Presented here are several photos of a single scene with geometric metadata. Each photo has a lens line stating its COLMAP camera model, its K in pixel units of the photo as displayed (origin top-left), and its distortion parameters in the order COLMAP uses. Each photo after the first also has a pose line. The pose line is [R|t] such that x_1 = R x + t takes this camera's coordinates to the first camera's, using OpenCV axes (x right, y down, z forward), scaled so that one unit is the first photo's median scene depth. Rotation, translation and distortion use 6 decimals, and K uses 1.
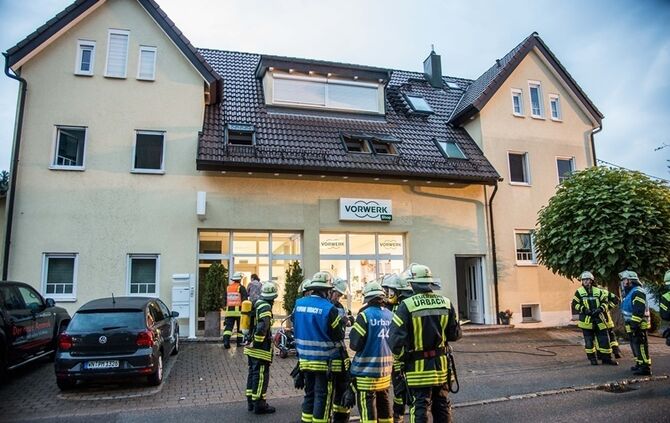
lens RADIAL K [[432.3, 0, 334.6], [0, 432.3, 224.1], [0, 0, 1]] dist [-0.070066, 0.003999]
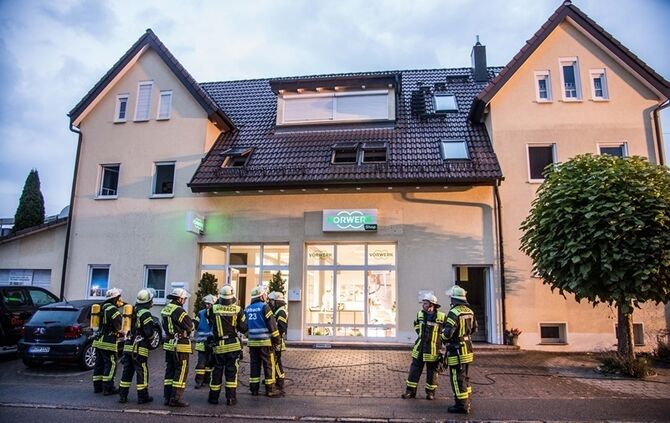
lens RADIAL K [[432.3, 0, 334.6], [0, 432.3, 224.1], [0, 0, 1]] dist [-0.070066, 0.003999]
pose [[0.927611, -0.039219, -0.371482, 0.390977], [0.031169, 0.999132, -0.027652, 0.002374], [0.372244, 0.014071, 0.928028, 0.060923]]
